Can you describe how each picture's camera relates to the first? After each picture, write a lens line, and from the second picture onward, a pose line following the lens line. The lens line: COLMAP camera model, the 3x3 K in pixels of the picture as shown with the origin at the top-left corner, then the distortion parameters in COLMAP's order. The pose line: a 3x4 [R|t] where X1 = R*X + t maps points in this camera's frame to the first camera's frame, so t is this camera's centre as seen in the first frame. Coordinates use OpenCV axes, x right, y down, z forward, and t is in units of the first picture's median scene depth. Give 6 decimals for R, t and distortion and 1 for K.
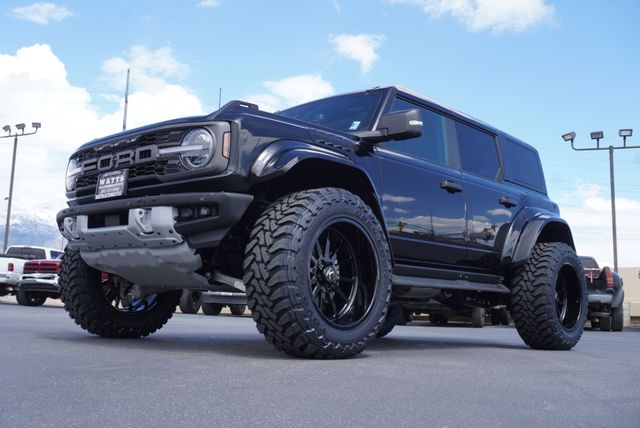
lens RADIAL K [[684.5, 0, 320.0], [0, 684.5, 214.0], [0, 0, 1]] dist [-0.013858, -0.002811]
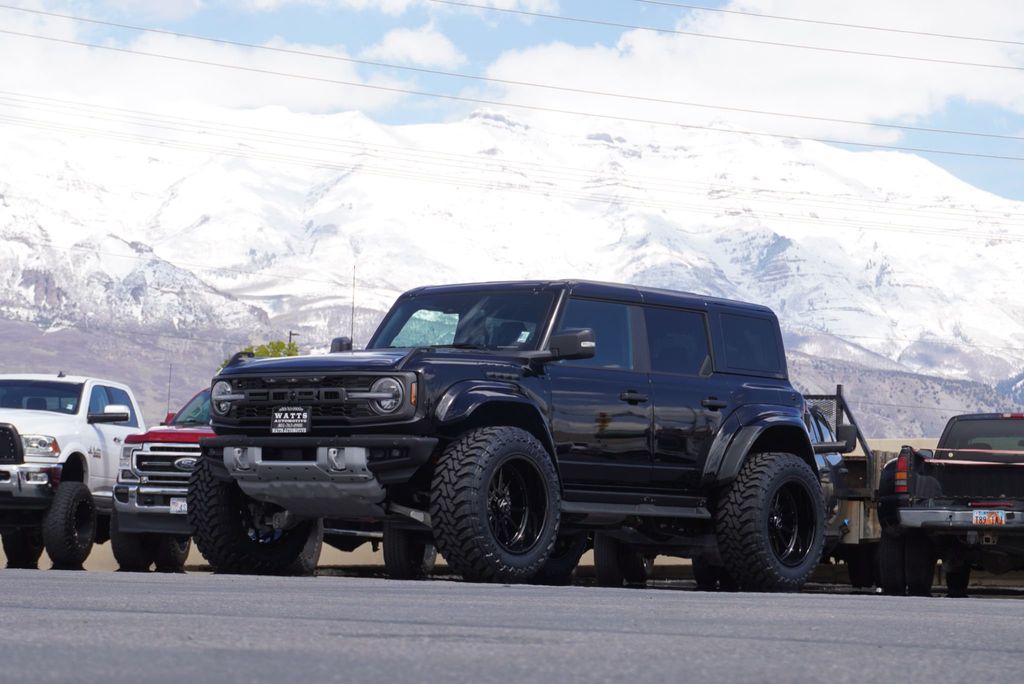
lens RADIAL K [[3287.7, 0, 512.0], [0, 3287.7, 342.0], [0, 0, 1]] dist [0.213145, -0.408342]
pose [[0.997870, -0.002621, 0.065175, -0.302542], [-0.002016, 0.997476, 0.070971, -0.526783], [-0.065196, -0.070951, 0.995347, -4.068949]]
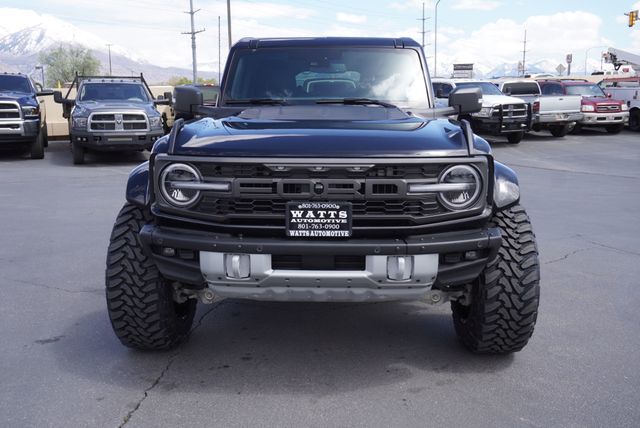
lens RADIAL K [[621.5, 0, 320.0], [0, 621.5, 214.0], [0, 0, 1]] dist [-0.019572, -0.005899]
pose [[0.748991, -0.160118, 0.642943, -0.795127], [-0.067400, 0.946916, 0.314336, -0.287128], [-0.659144, -0.278769, 0.698439, 0.496916]]
